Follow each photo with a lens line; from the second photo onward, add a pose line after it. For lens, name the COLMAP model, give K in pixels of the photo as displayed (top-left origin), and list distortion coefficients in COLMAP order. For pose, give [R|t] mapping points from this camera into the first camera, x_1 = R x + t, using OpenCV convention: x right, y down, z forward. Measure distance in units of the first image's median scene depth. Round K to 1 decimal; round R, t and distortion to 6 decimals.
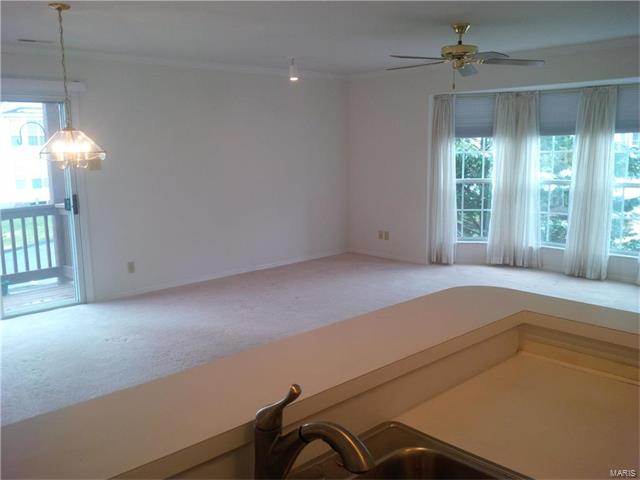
lens RADIAL K [[583.9, 0, 322.9], [0, 583.9, 240.9], [0, 0, 1]] dist [0.082872, -0.159557]
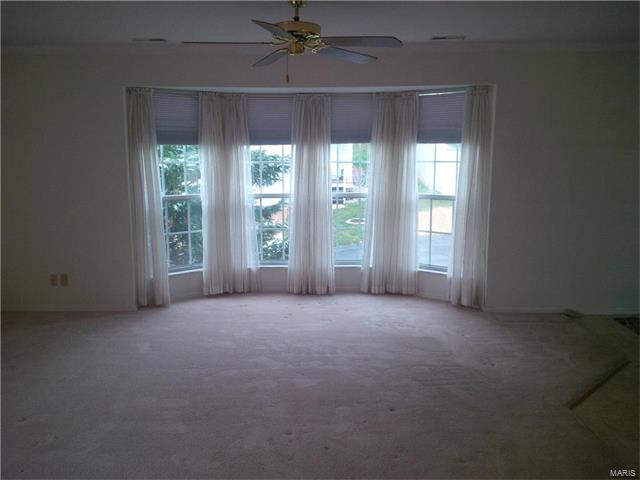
lens RADIAL K [[583.9, 0, 319.0], [0, 583.9, 242.0], [0, 0, 1]] dist [0.082872, -0.159557]
pose [[0.680544, -0.101804, 0.725600, -0.223436], [0.110763, 0.993214, 0.035466, -0.052632], [-0.724287, 0.056233, 0.687202, 0.329364]]
